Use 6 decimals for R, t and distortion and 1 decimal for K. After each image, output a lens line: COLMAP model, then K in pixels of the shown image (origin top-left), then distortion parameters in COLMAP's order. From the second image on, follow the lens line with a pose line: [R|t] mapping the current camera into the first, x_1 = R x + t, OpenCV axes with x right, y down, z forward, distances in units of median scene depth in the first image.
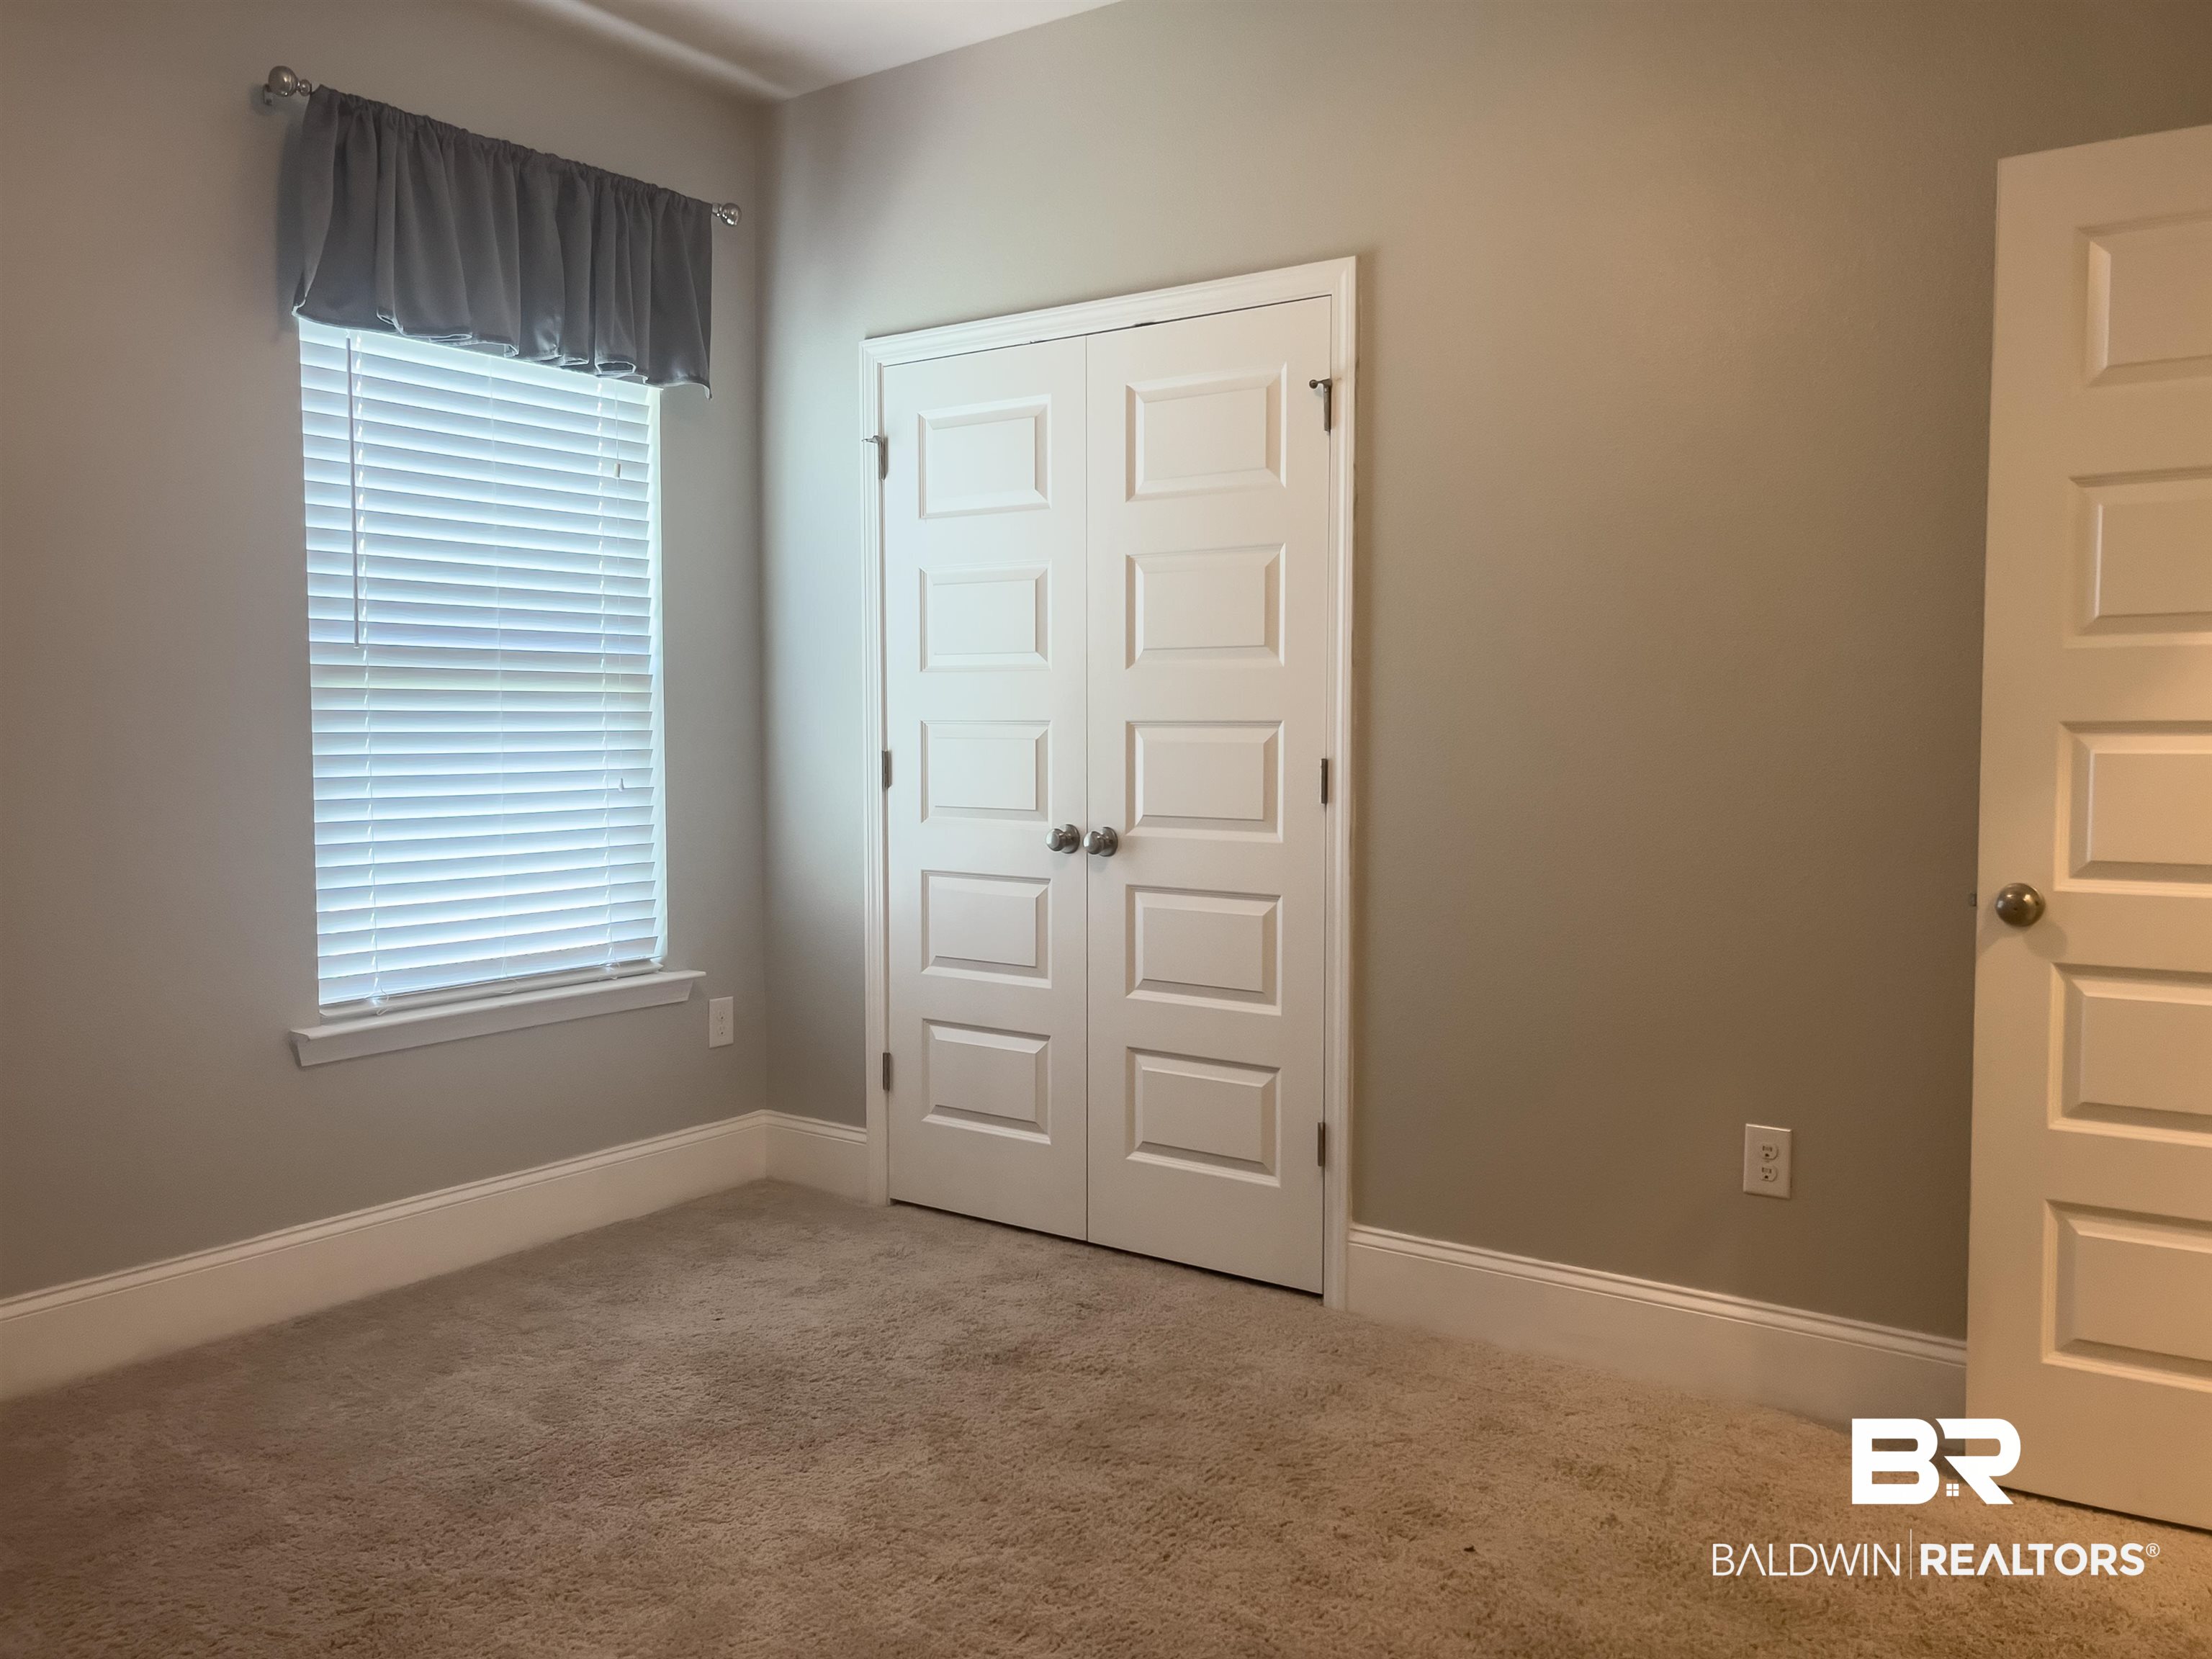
lens RADIAL K [[1715.2, 0, 1113.1], [0, 1715.2, 829.6], [0, 0, 1]] dist [0.003528, 0.007778]
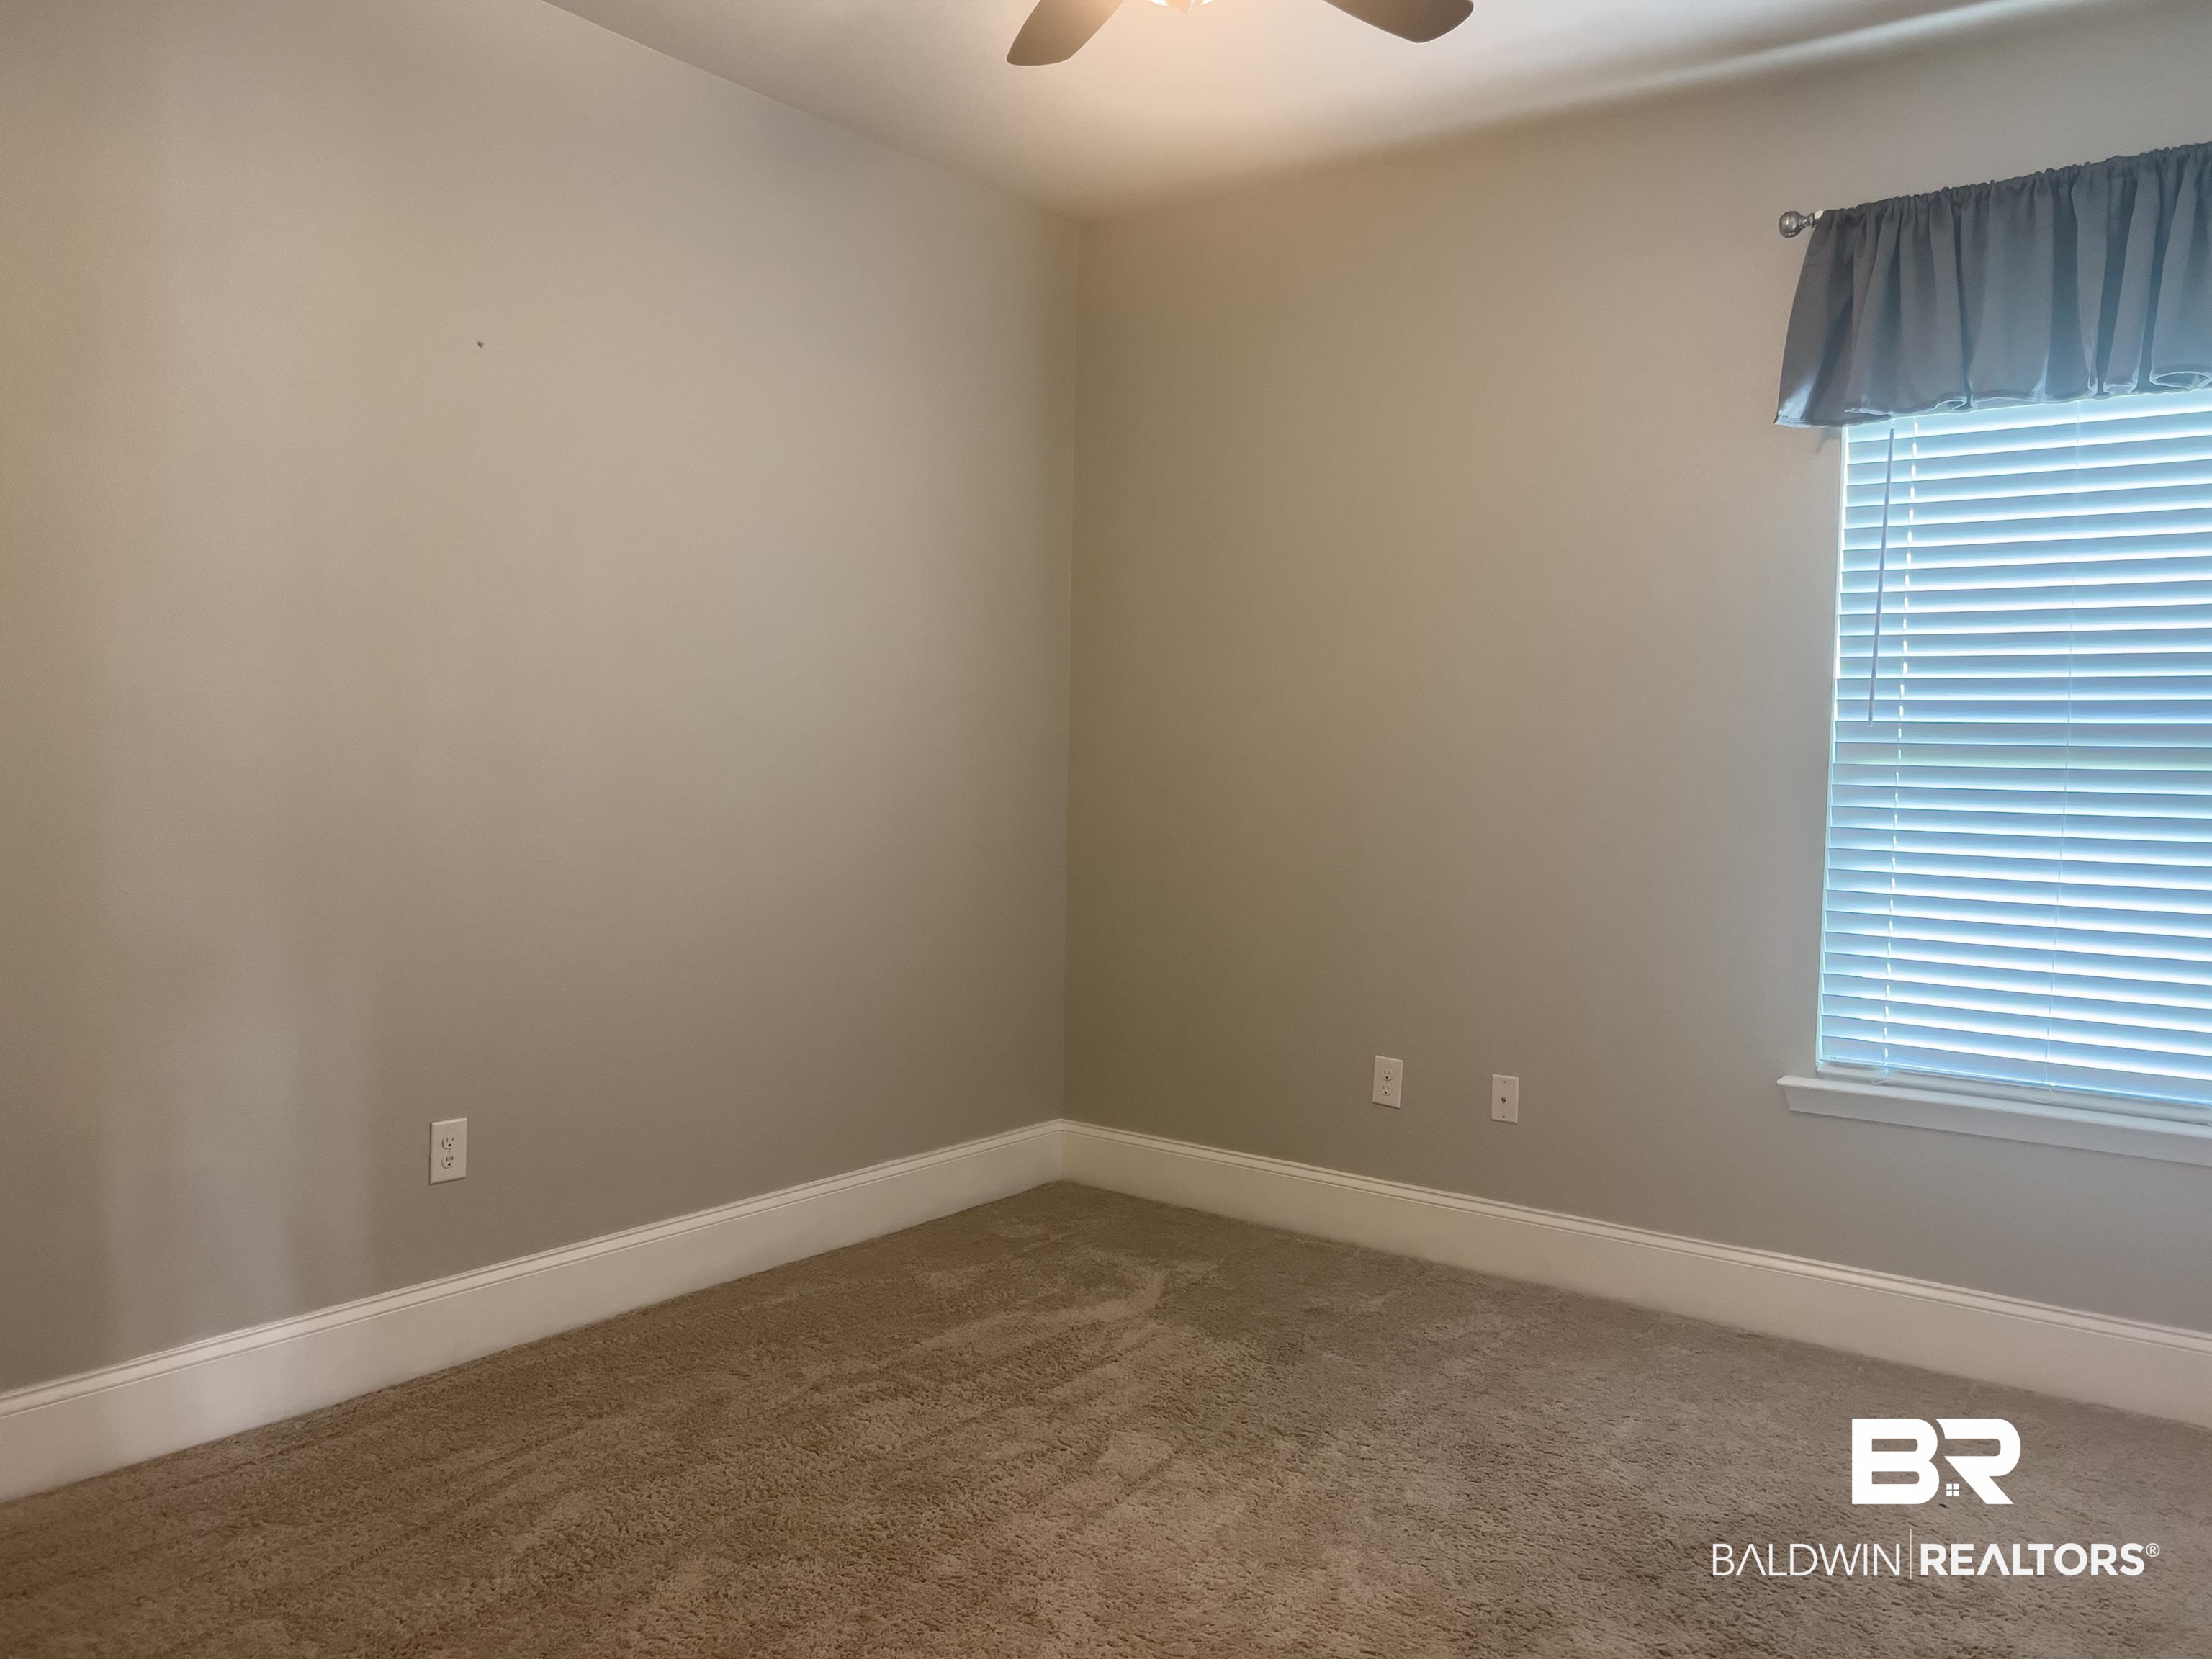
lens RADIAL K [[1715.2, 0, 1114.6], [0, 1715.2, 829.6], [0, 0, 1]] dist [0.003528, 0.007778]
pose [[-0.021145, 0.048544, -0.998597, 0.608959], [-0.083731, 0.995225, 0.050153, -0.057485], [0.996264, 0.084674, -0.016979, 0.566711]]
